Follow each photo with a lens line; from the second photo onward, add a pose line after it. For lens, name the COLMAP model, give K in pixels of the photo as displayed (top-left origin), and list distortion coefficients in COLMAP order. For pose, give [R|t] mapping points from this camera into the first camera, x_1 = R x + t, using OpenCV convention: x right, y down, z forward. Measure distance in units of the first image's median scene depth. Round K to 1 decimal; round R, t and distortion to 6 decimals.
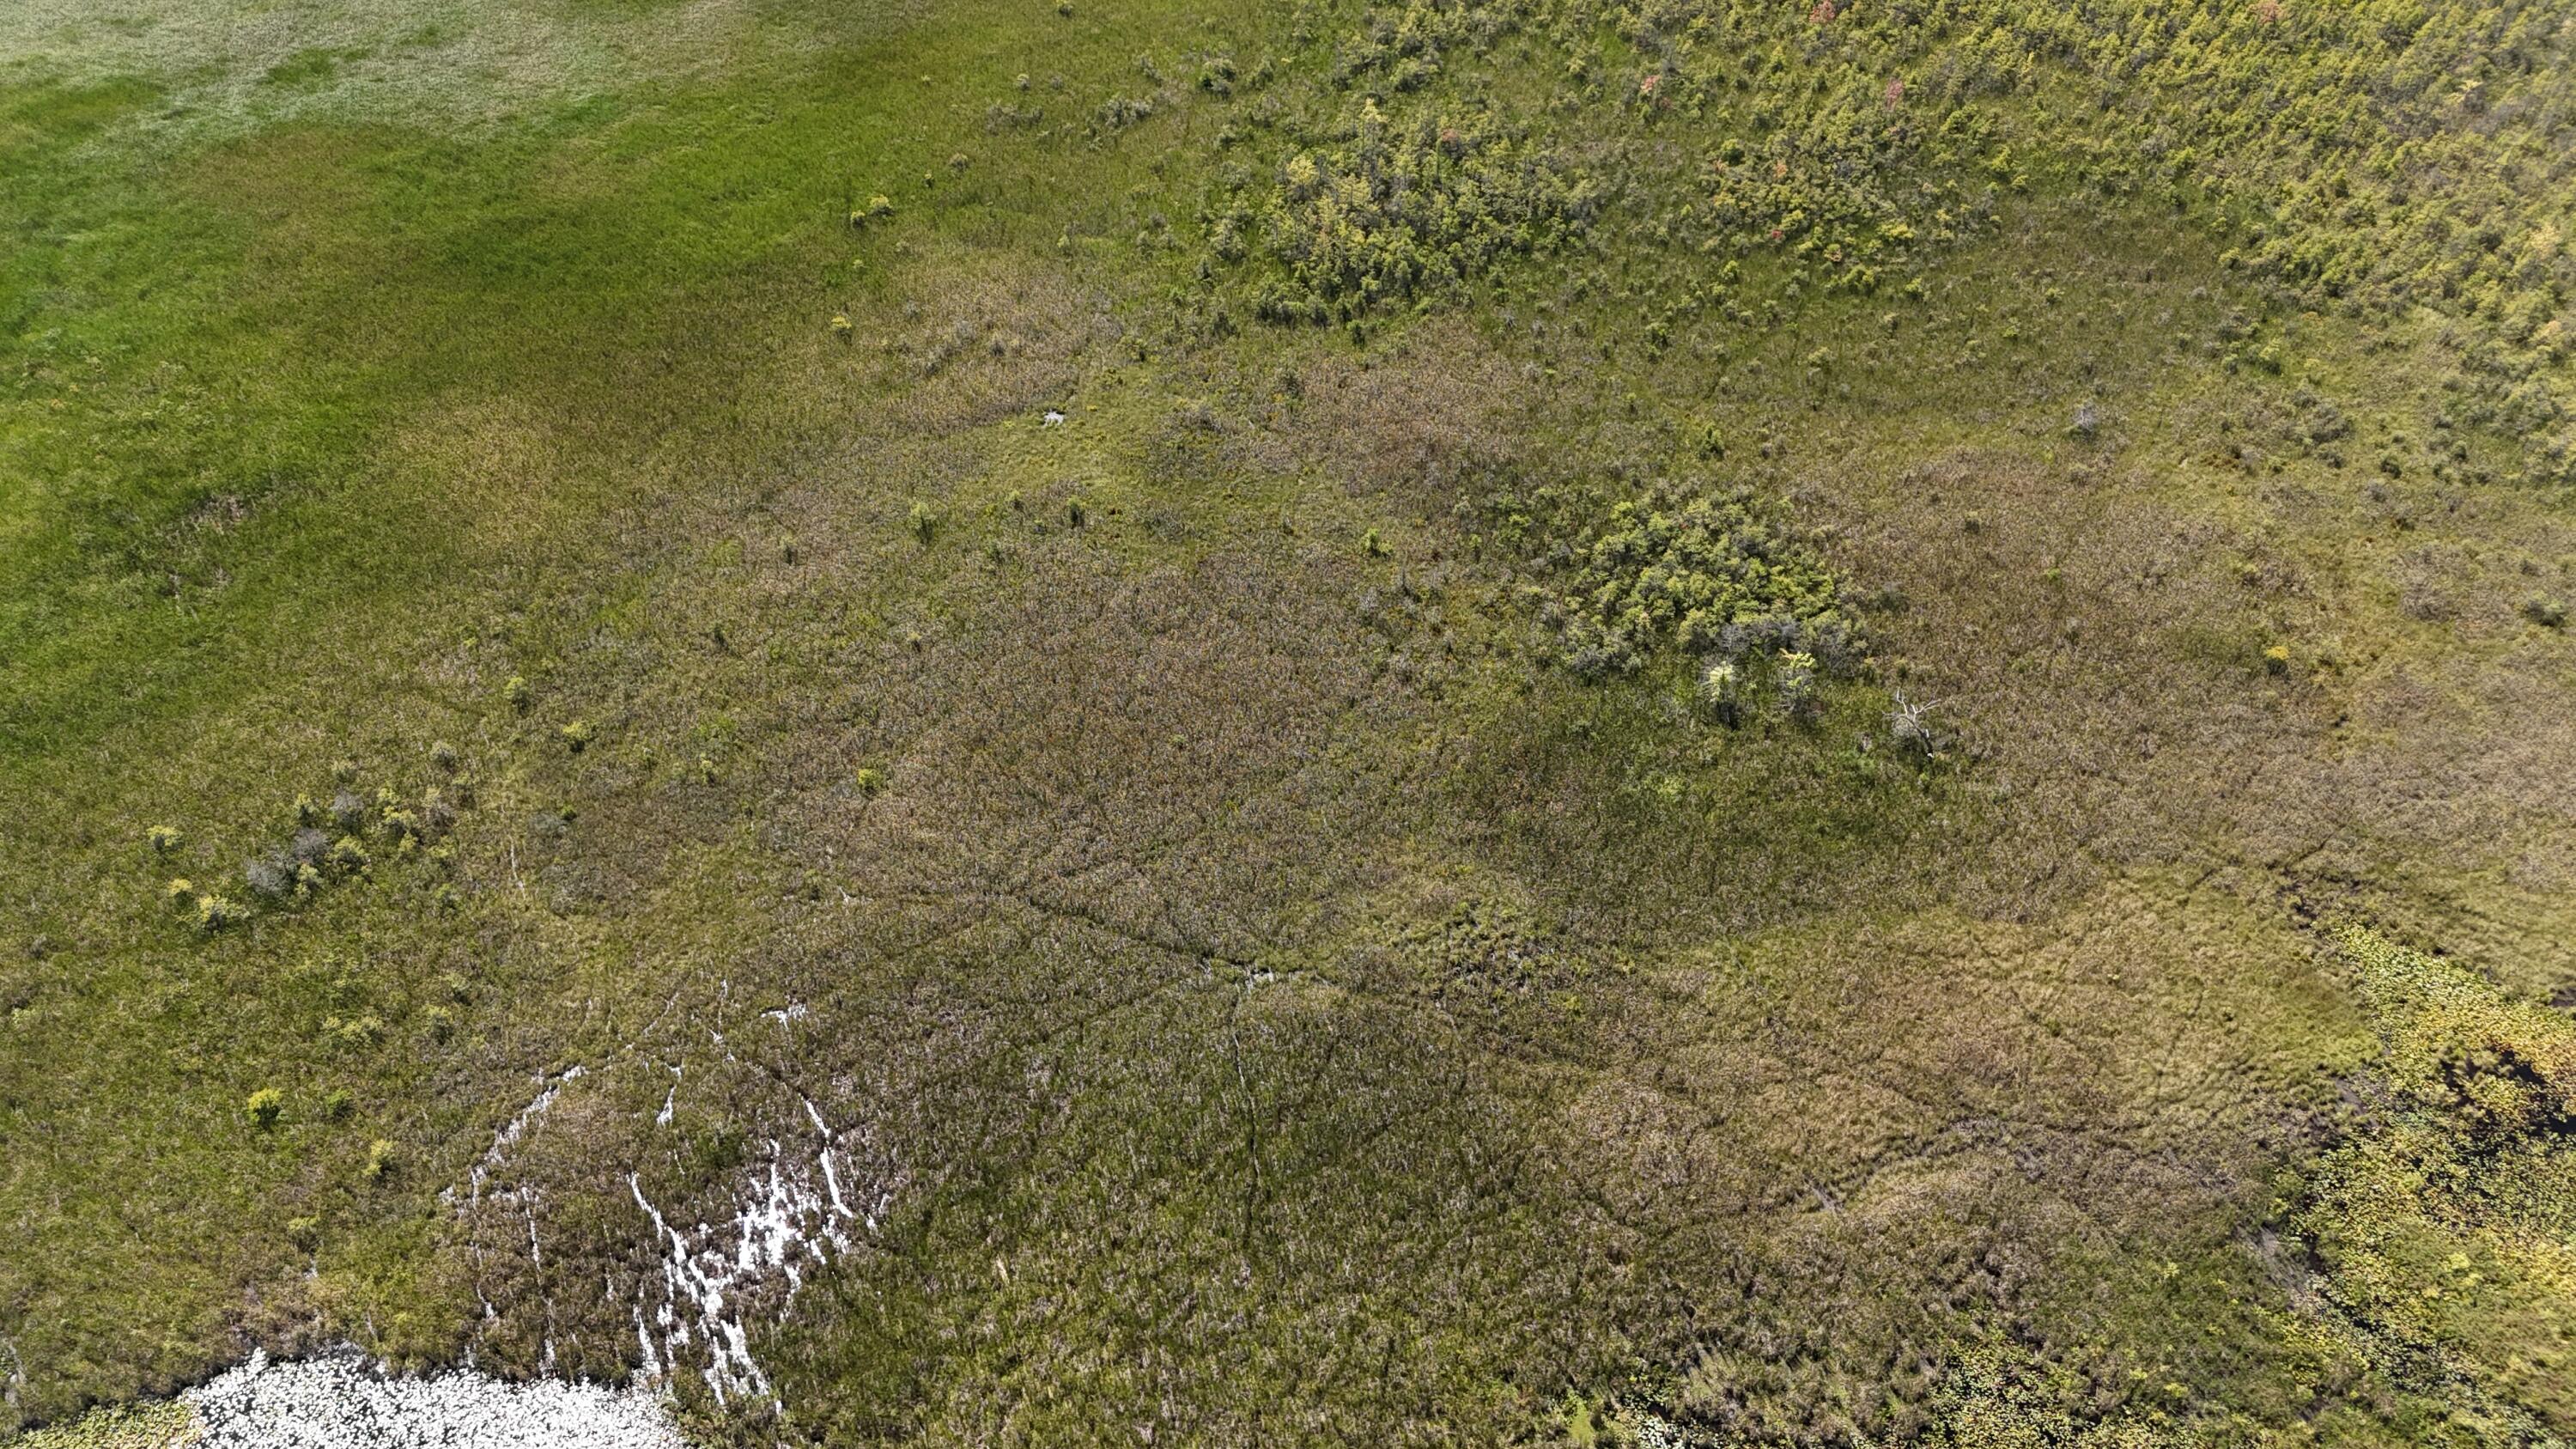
lens RADIAL K [[1910.7, 0, 1274.5], [0, 1910.7, 730.0], [0, 0, 1]] dist [0.072554, -0.058721]
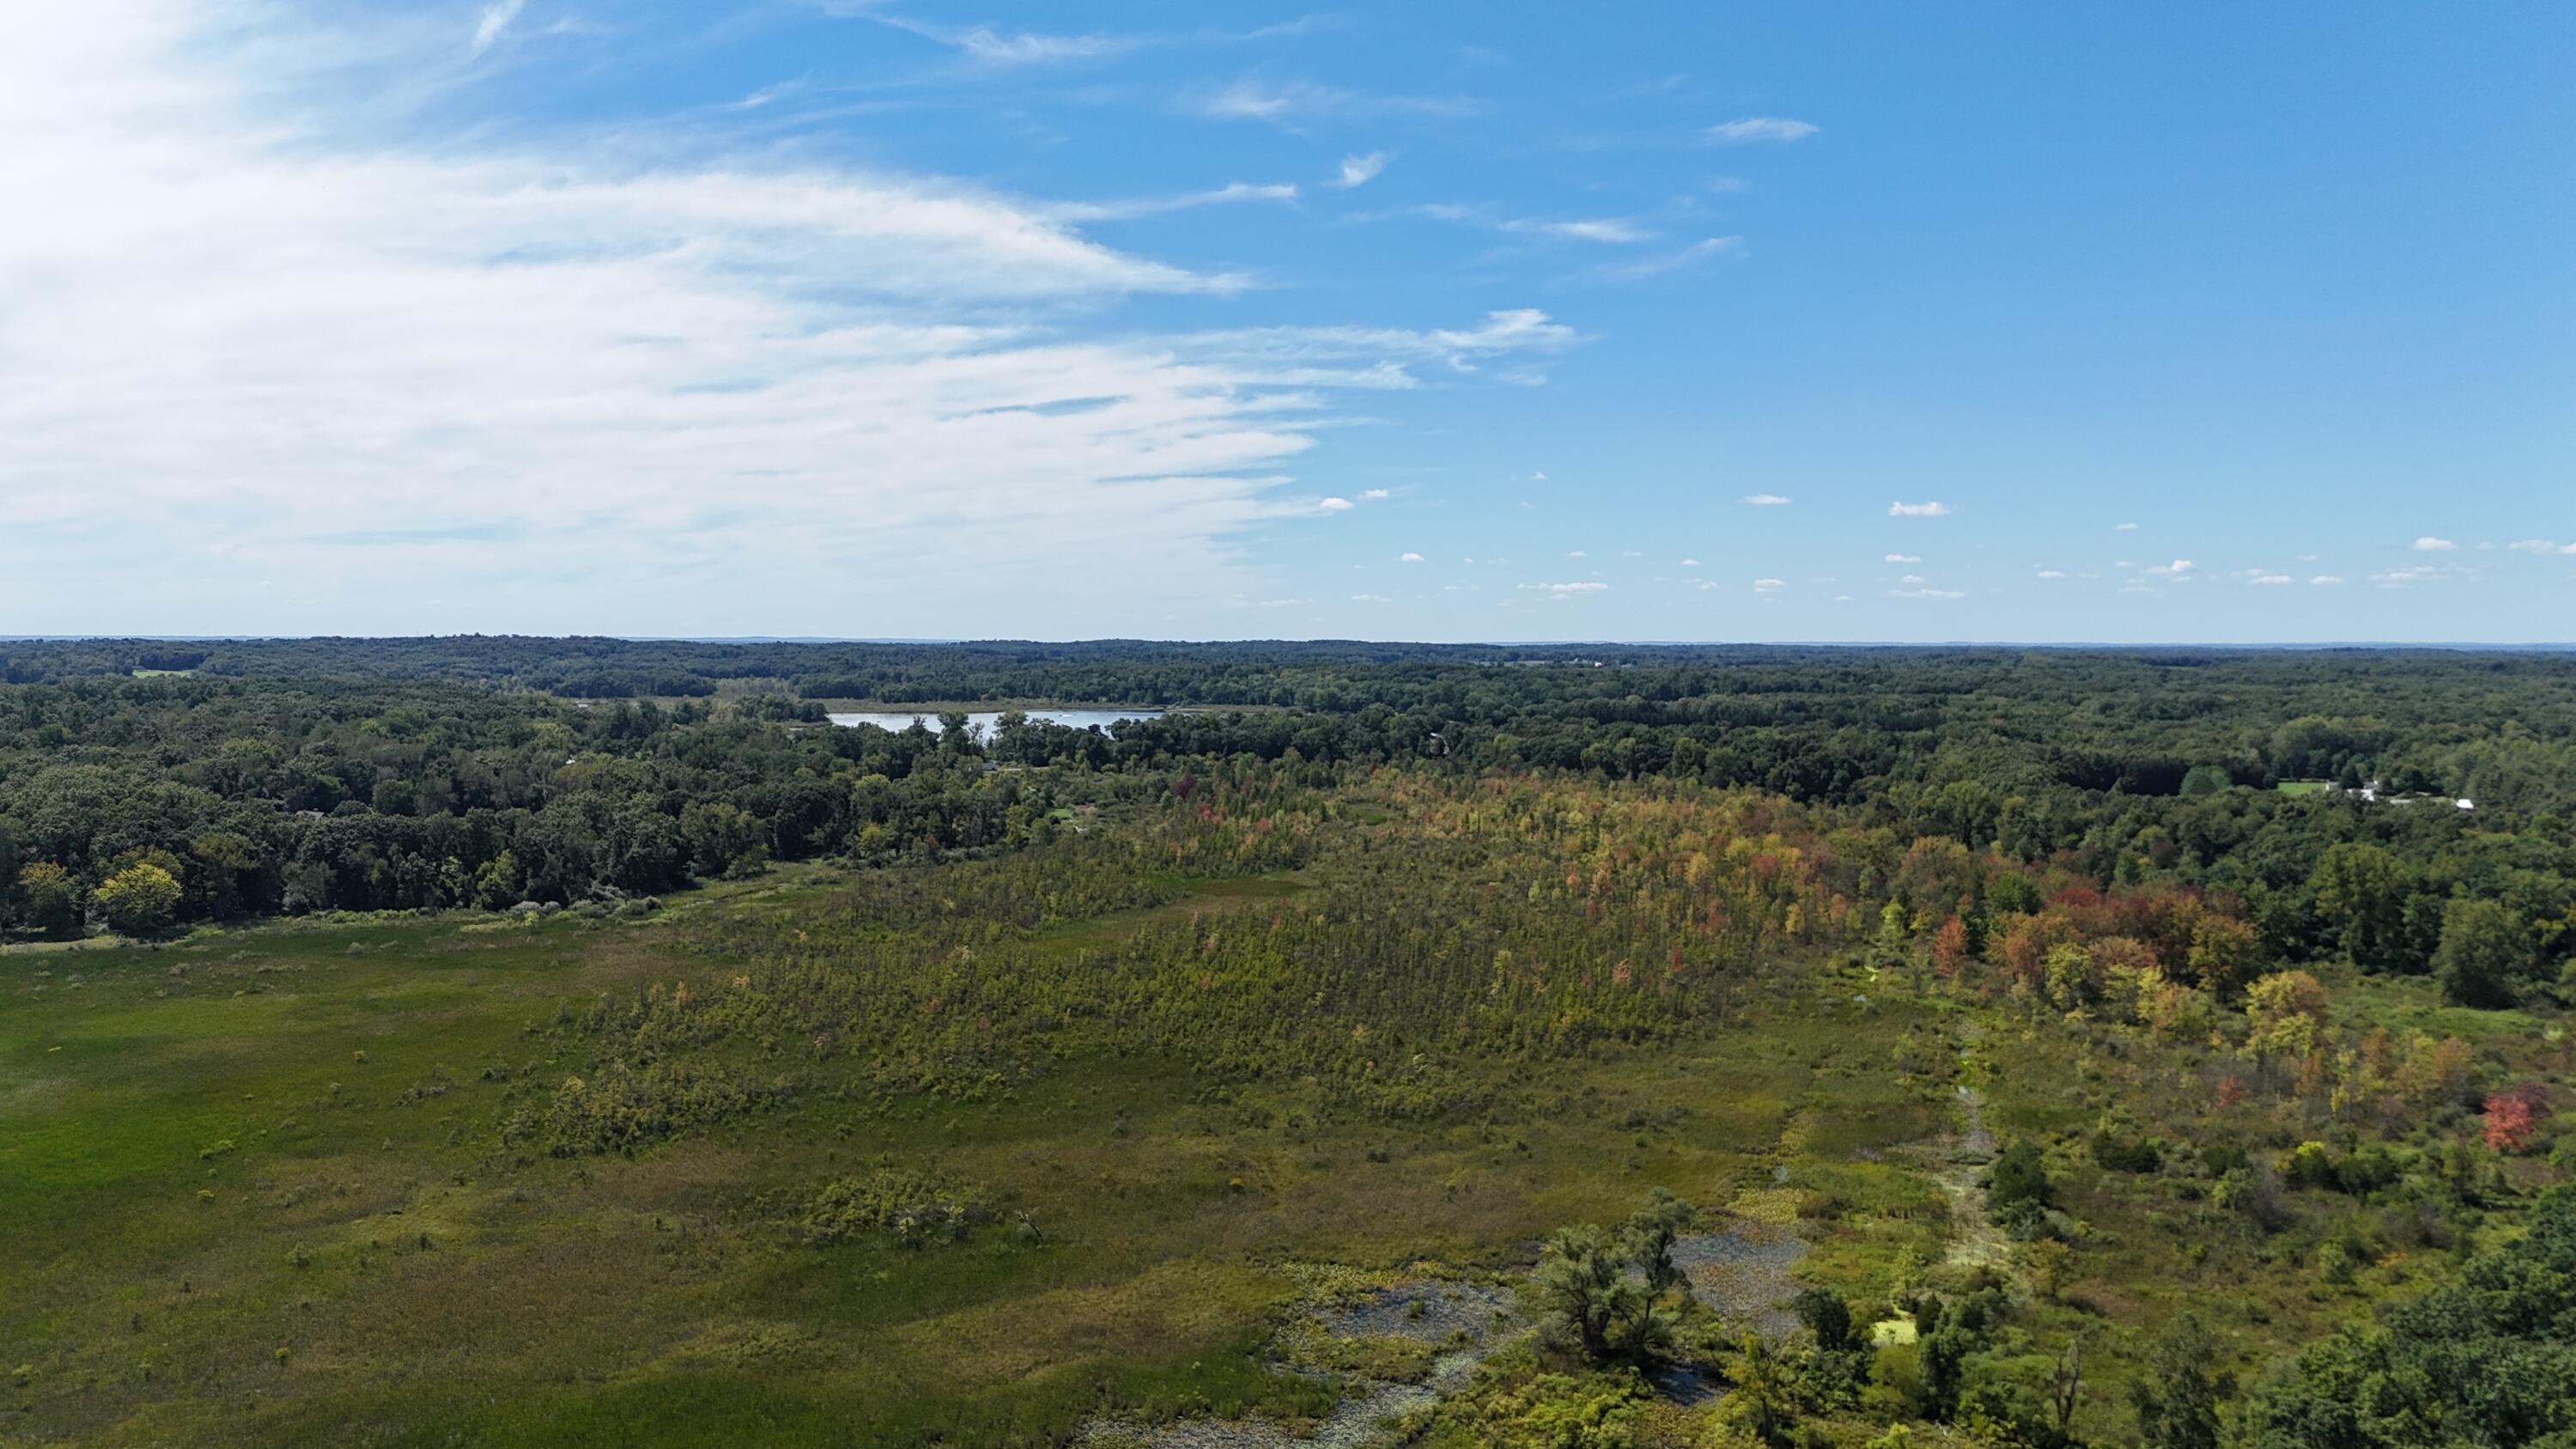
lens RADIAL K [[1910.7, 0, 1274.5], [0, 1910.7, 730.0], [0, 0, 1]] dist [0.072554, -0.058721]
pose [[0.915263, -0.020825, 0.402318, -0.090942], [0.270516, 0.771790, -0.575466, 0.522307], [-0.298521, 0.635536, 0.712024, -0.363997]]
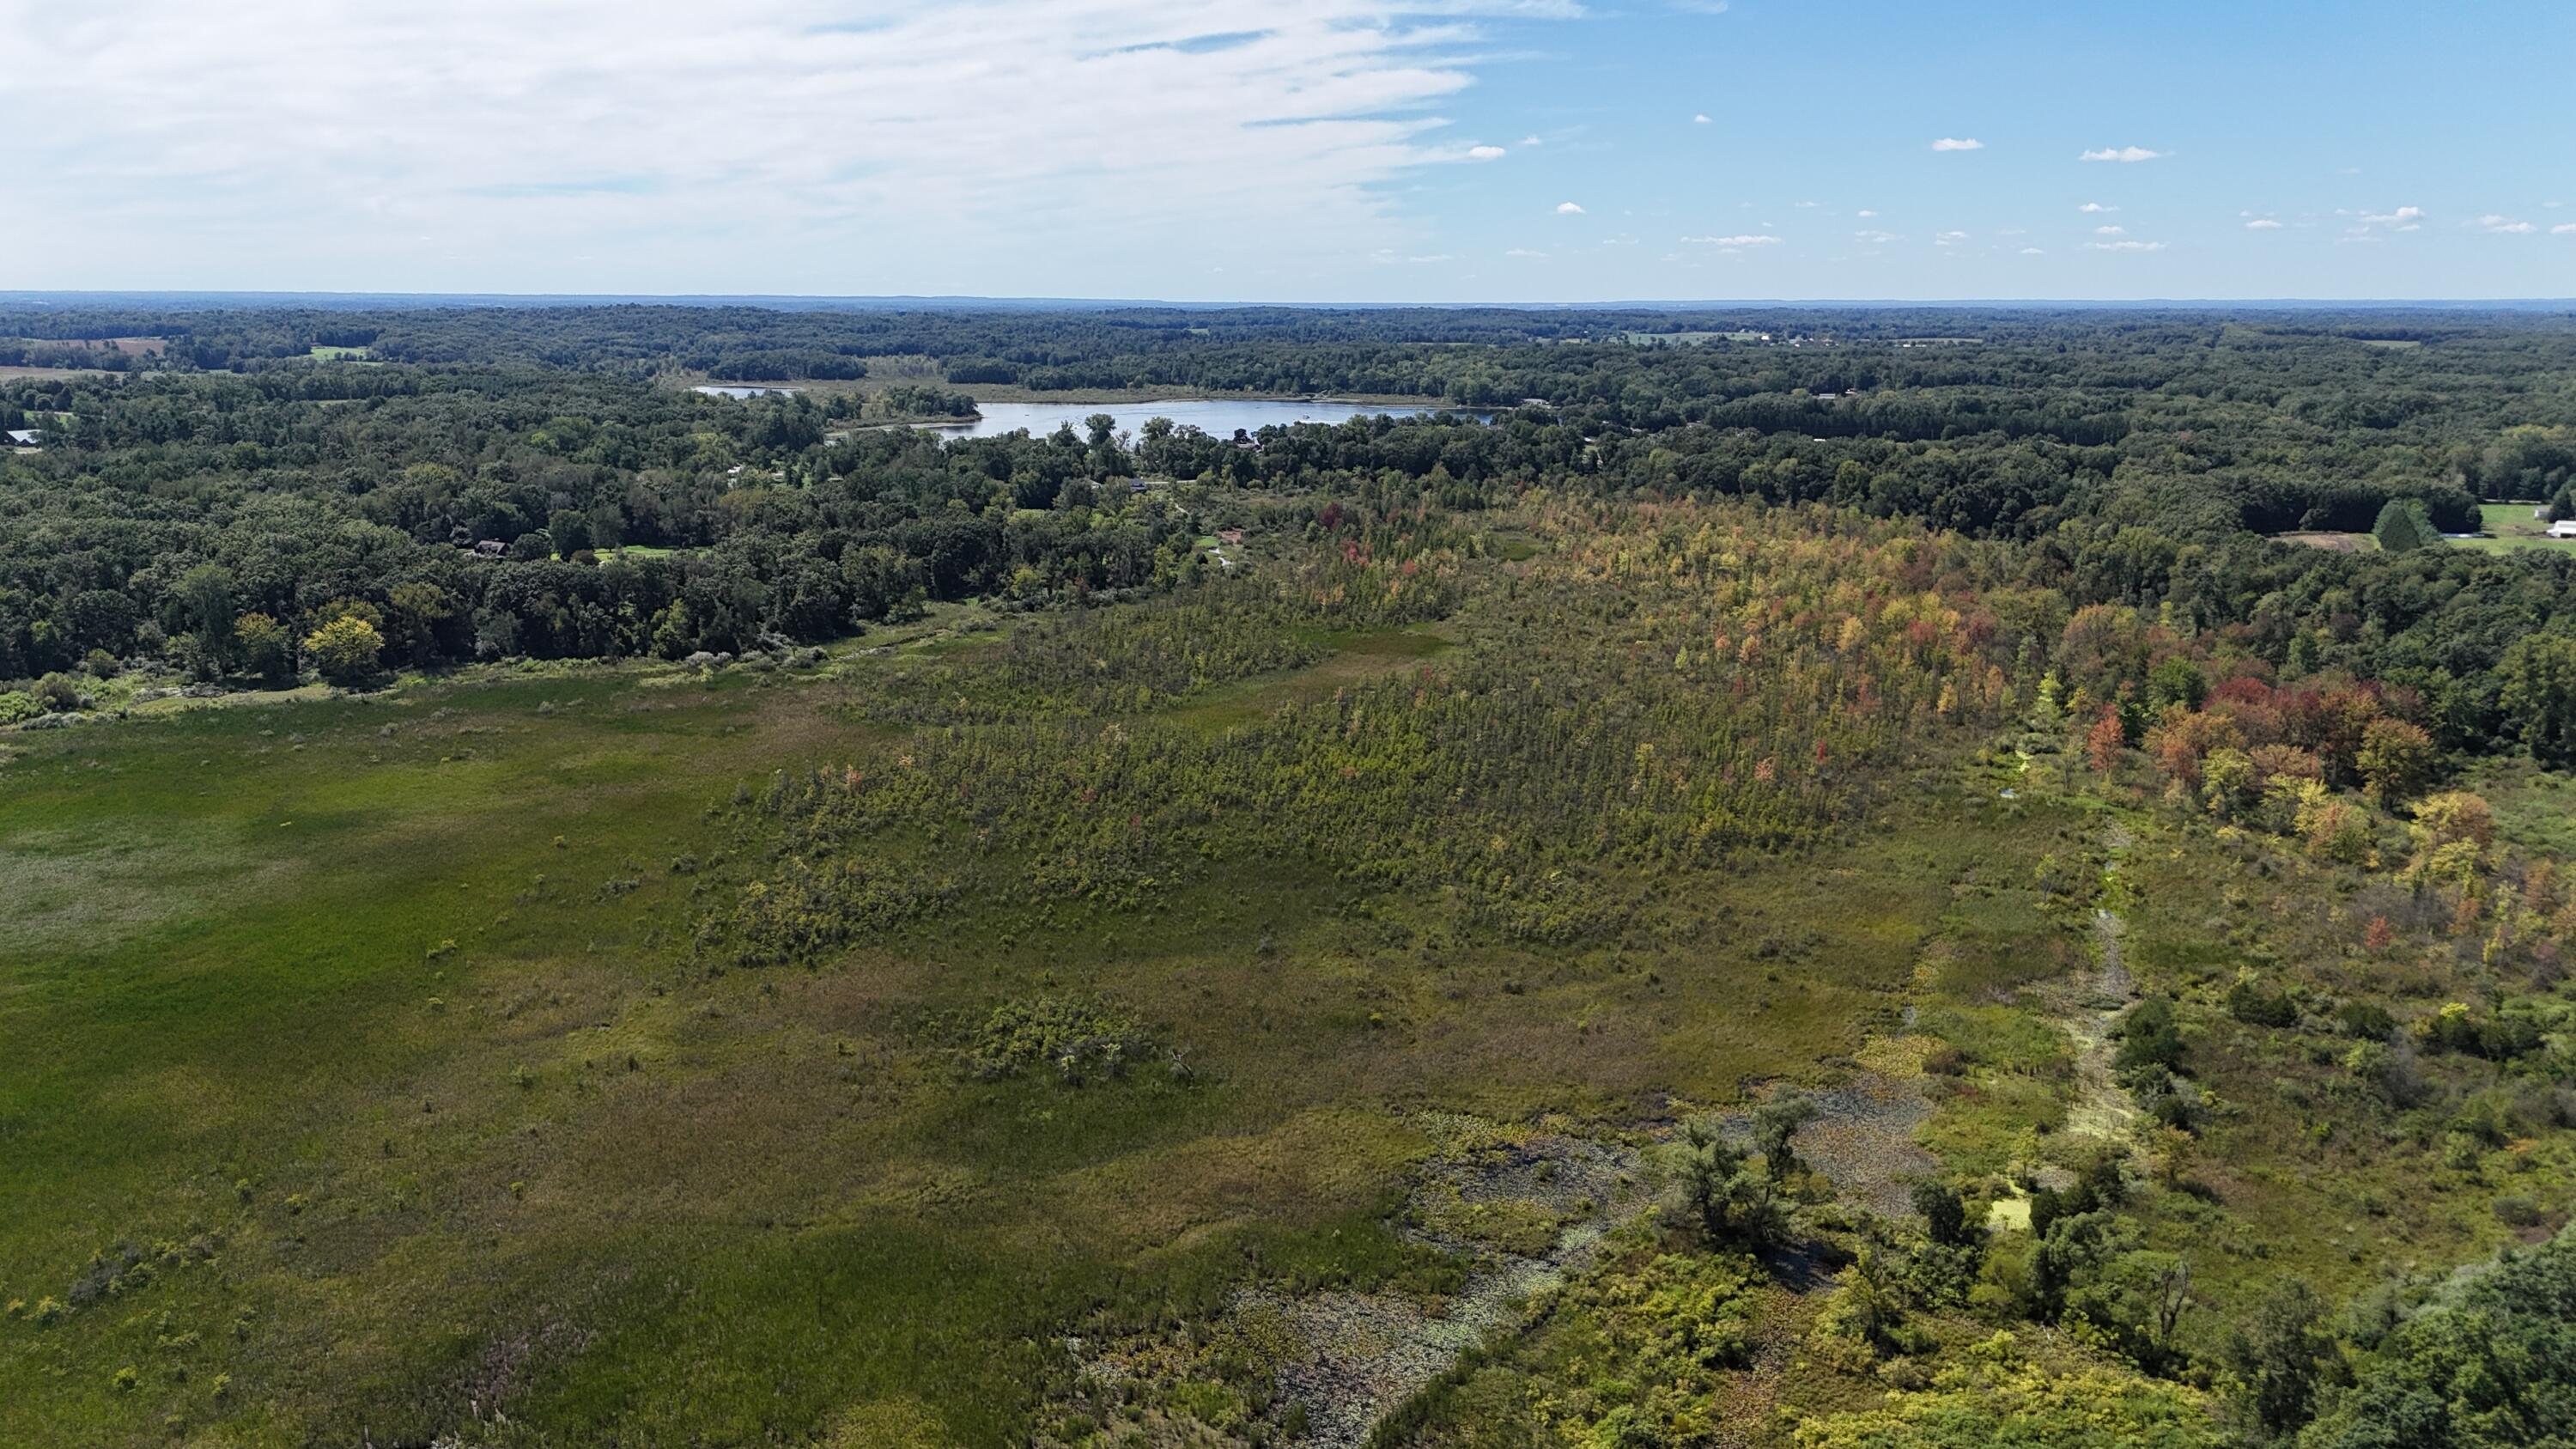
lens RADIAL K [[1910.7, 0, 1274.5], [0, 1910.7, 730.0], [0, 0, 1]] dist [0.072554, -0.058721]
pose [[0.943565, -0.075987, 0.322352, -0.089898], [0.224091, 0.863164, -0.452473, 0.420545], [-0.243860, 0.499174, 0.831479, -0.458727]]
